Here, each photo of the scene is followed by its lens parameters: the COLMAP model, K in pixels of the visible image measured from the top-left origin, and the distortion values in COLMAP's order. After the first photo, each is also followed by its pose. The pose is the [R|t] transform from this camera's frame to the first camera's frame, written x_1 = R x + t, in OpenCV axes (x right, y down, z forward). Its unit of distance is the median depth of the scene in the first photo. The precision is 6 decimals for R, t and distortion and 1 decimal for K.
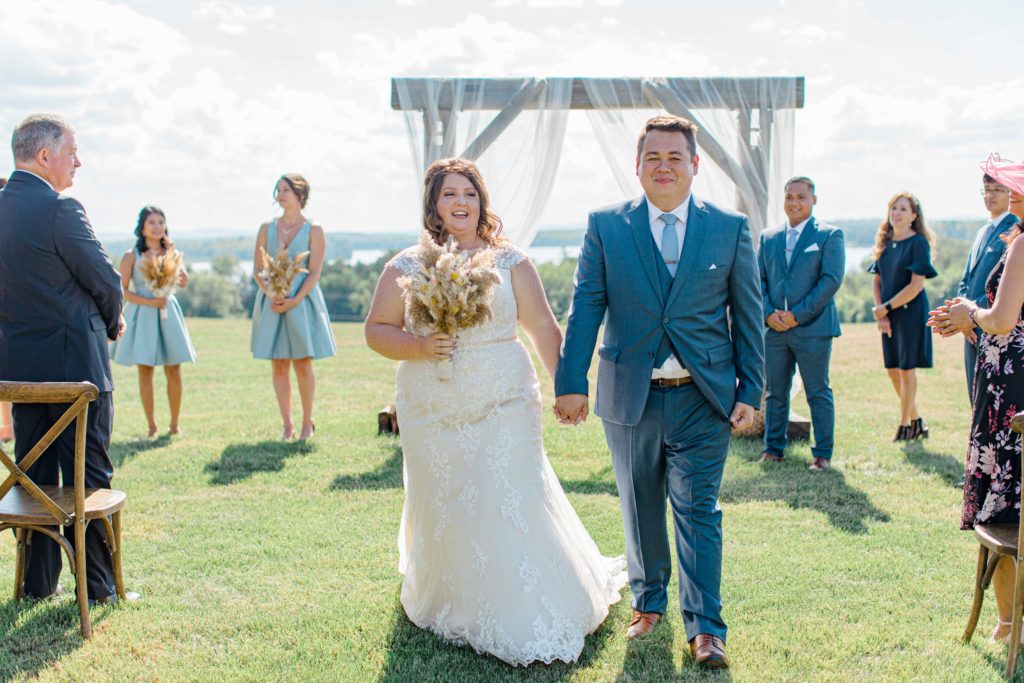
lens RADIAL K [[1482.8, 0, 511.0], [0, 1482.8, 334.6], [0, 0, 1]] dist [0.024554, -0.016093]
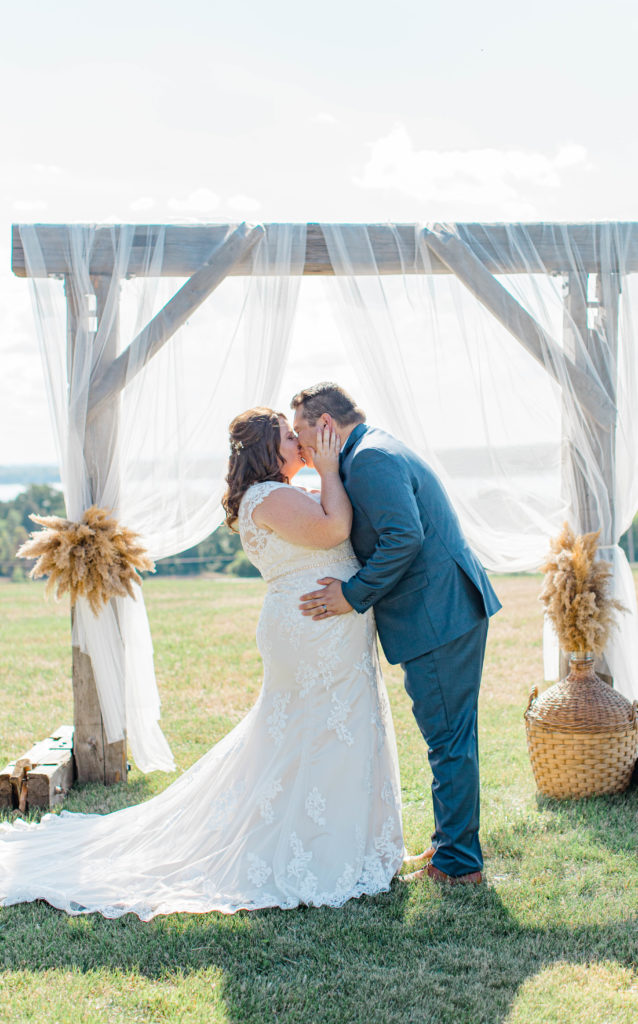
lens RADIAL K [[1681.7, 0, 355.6], [0, 1681.7, 489.3], [0, 0, 1]] dist [0.021359, 0.017404]
pose [[0.993992, -0.015999, 0.108276, -0.016444], [0.021580, 0.998488, -0.050564, -0.024855], [-0.107303, 0.052597, 0.992834, 0.300361]]
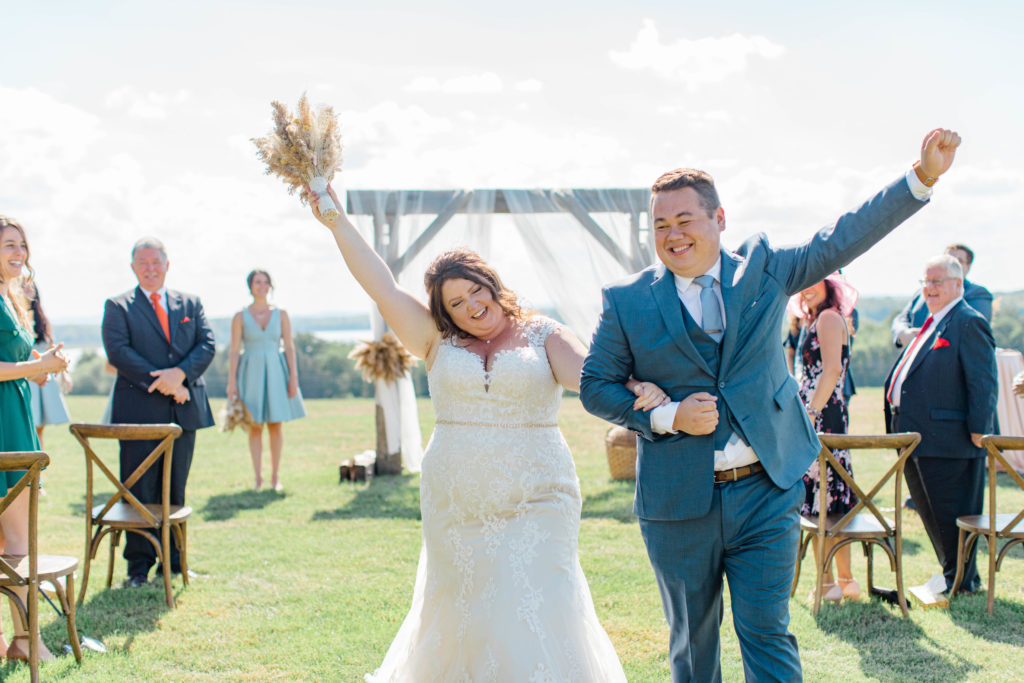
lens RADIAL K [[1465.6, 0, 512.0], [0, 1465.6, 341.5], [0, 0, 1]] dist [0.004257, 0.008373]
pose [[0.997785, -0.012060, 0.065423, -0.025334], [0.015302, 0.998668, -0.049273, 0.012671], [-0.064742, 0.050165, 0.996640, -0.201664]]
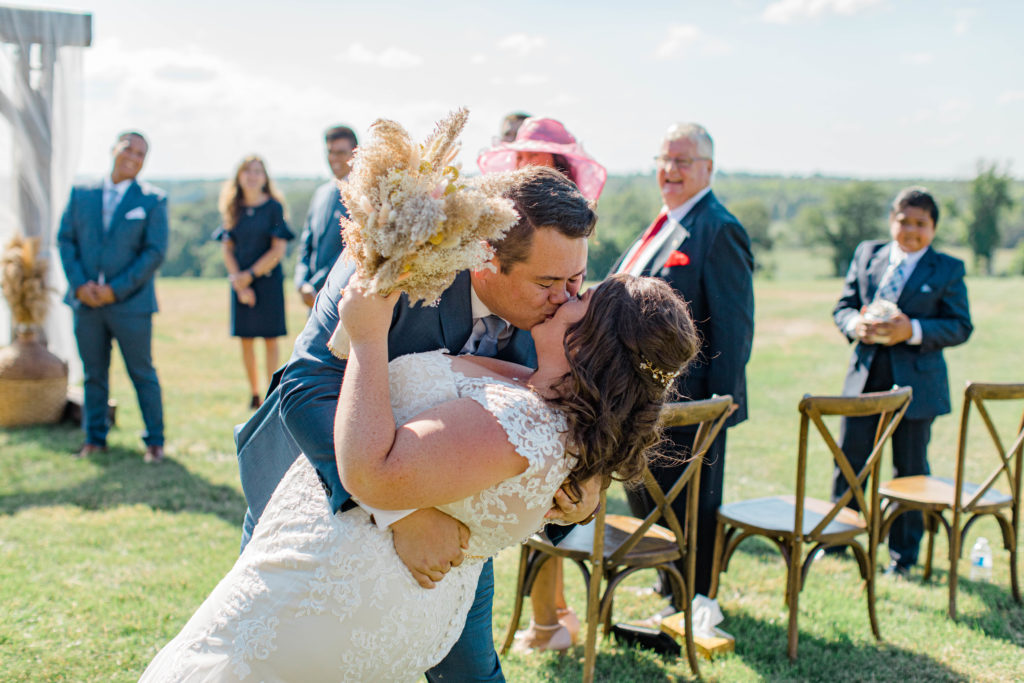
lens RADIAL K [[1482.8, 0, 511.0], [0, 1482.8, 334.6], [0, 0, 1]] dist [0.024554, -0.016093]
pose [[0.829427, -0.028286, 0.557899, -0.093390], [0.012162, 0.999395, 0.032589, -0.008790], [-0.558483, -0.020245, 0.829269, 0.129051]]
